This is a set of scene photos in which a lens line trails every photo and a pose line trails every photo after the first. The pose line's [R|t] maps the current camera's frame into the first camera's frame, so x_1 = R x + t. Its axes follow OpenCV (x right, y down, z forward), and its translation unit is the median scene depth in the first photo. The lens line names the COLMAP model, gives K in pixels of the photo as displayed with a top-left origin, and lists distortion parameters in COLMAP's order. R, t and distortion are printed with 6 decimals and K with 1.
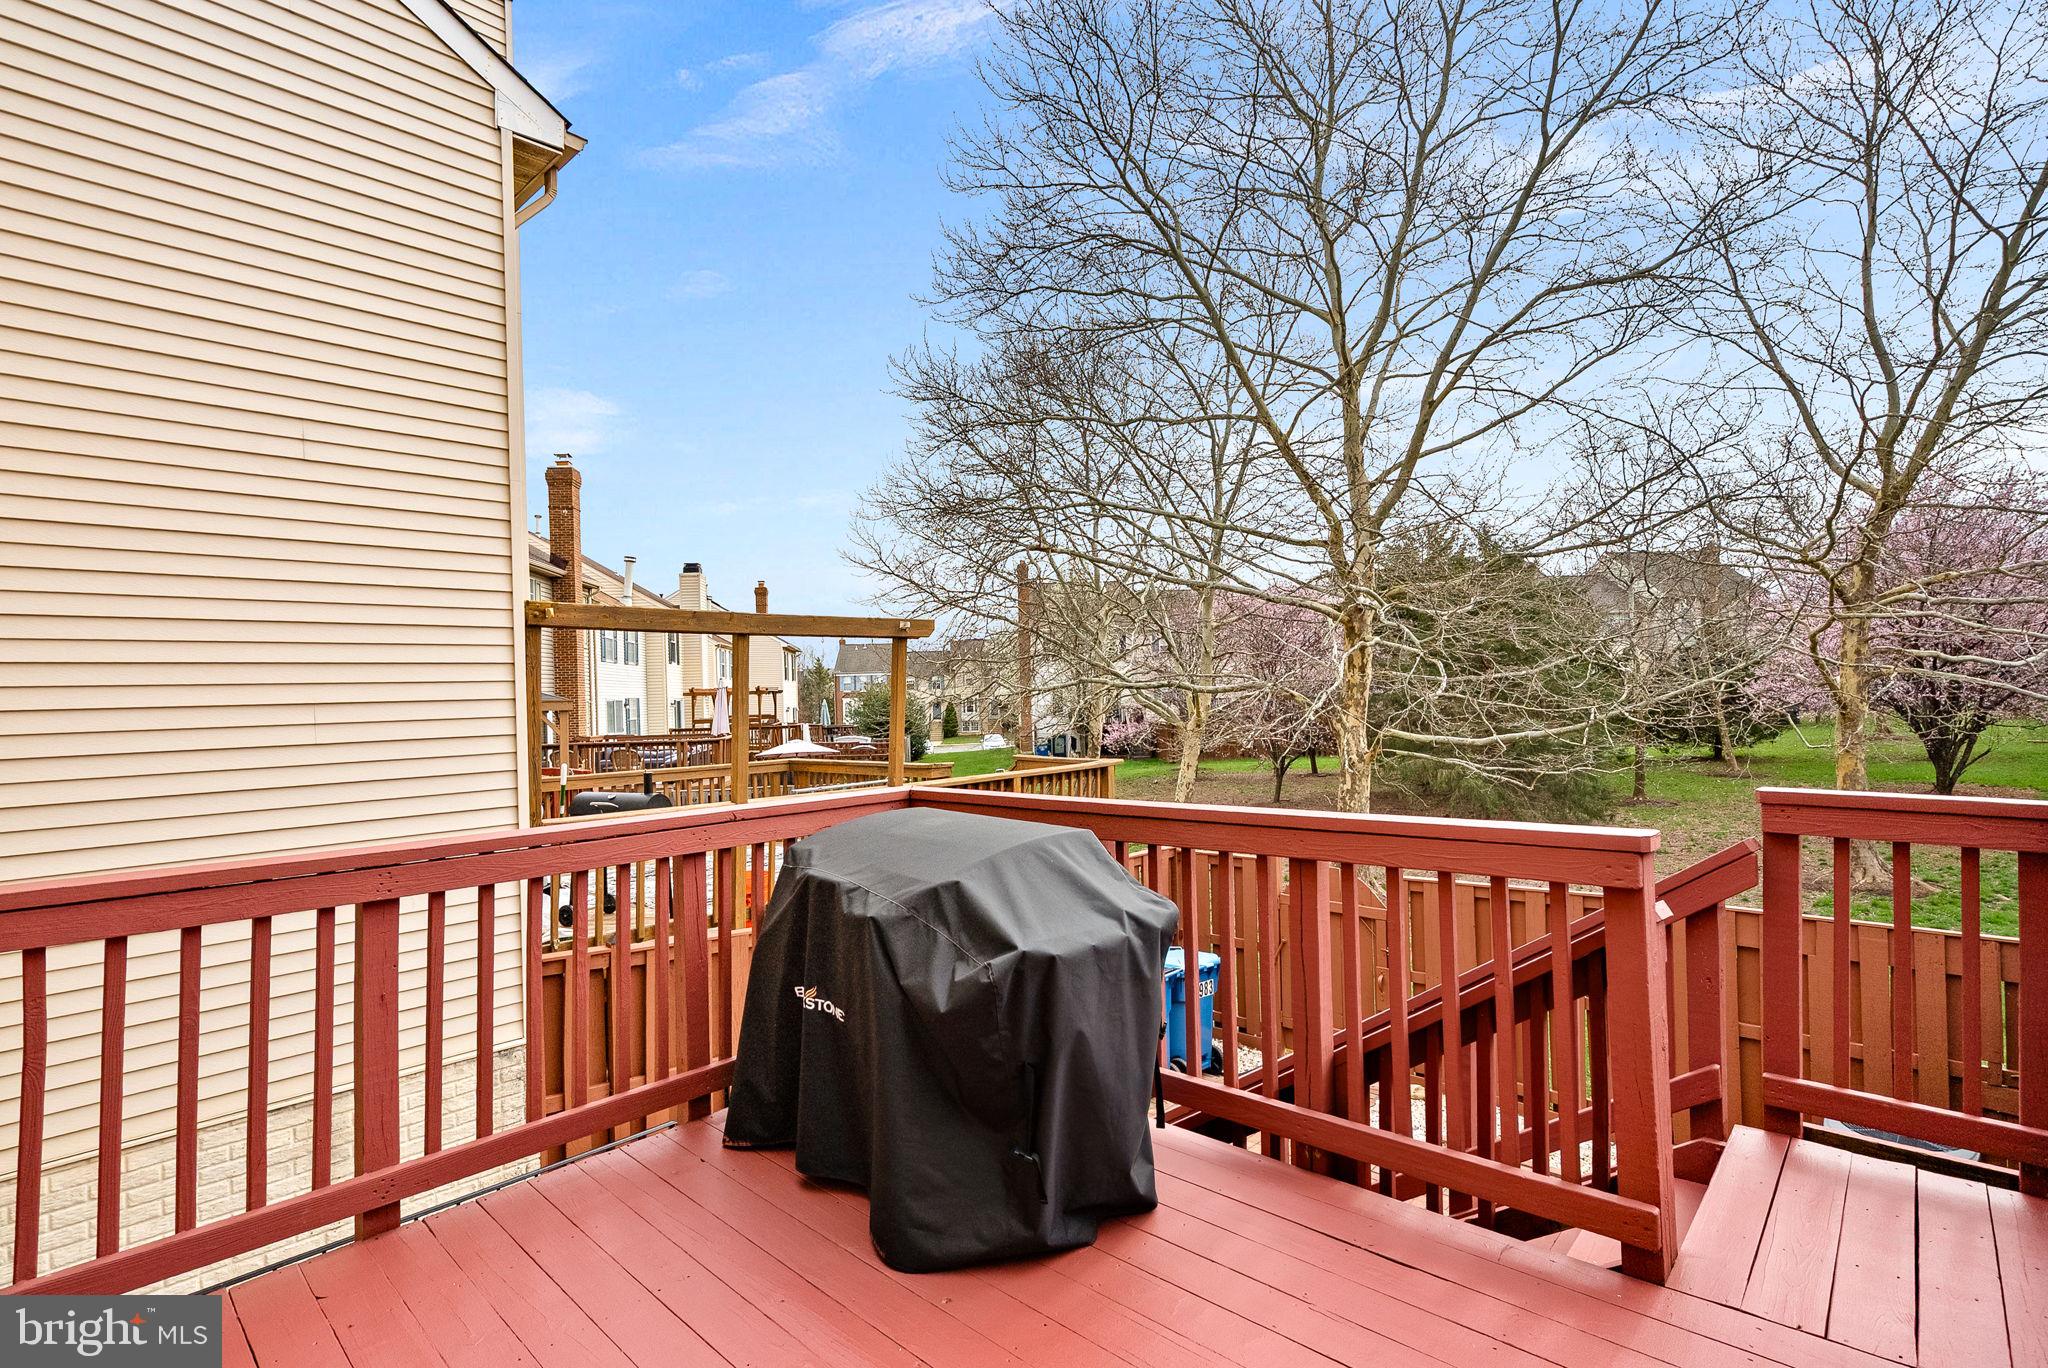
lens RADIAL K [[971.7, 0, 1022.2], [0, 971.7, 701.2], [0, 0, 1]] dist [-0.000264, 0.001071]
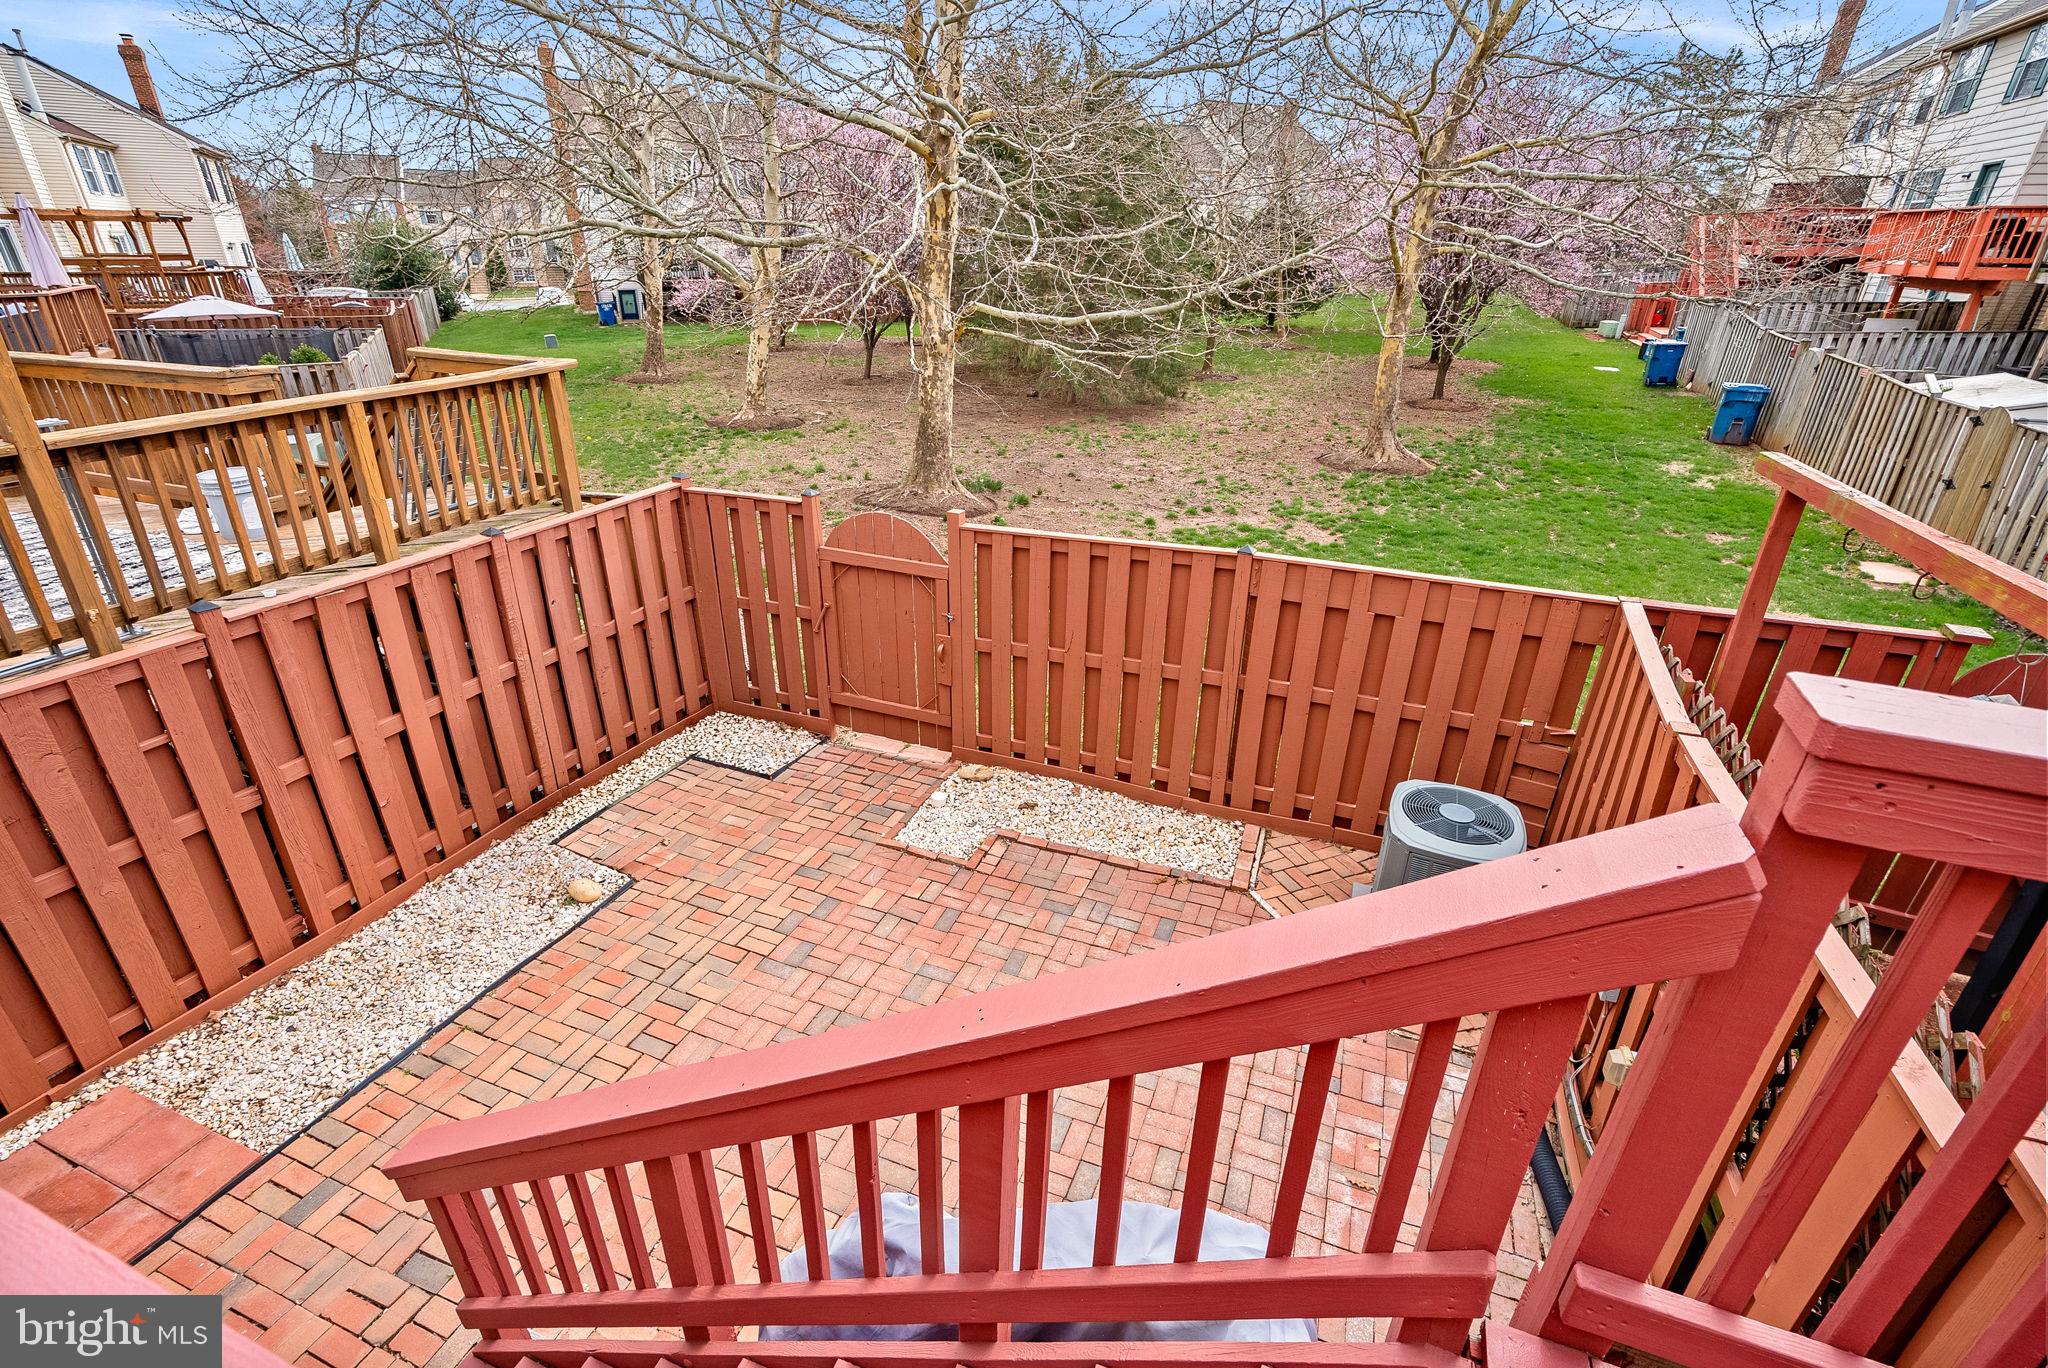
lens RADIAL K [[937.7, 0, 998.2], [0, 937.7, 687.5], [0, 0, 1]] dist [-0.000254, 0.000862]
pose [[0.933925, -0.120624, 0.336502, 0.078164], [-0.032438, 0.908867, 0.415822, -0.006601], [-0.355994, -0.399262, 0.844901, 0.162824]]
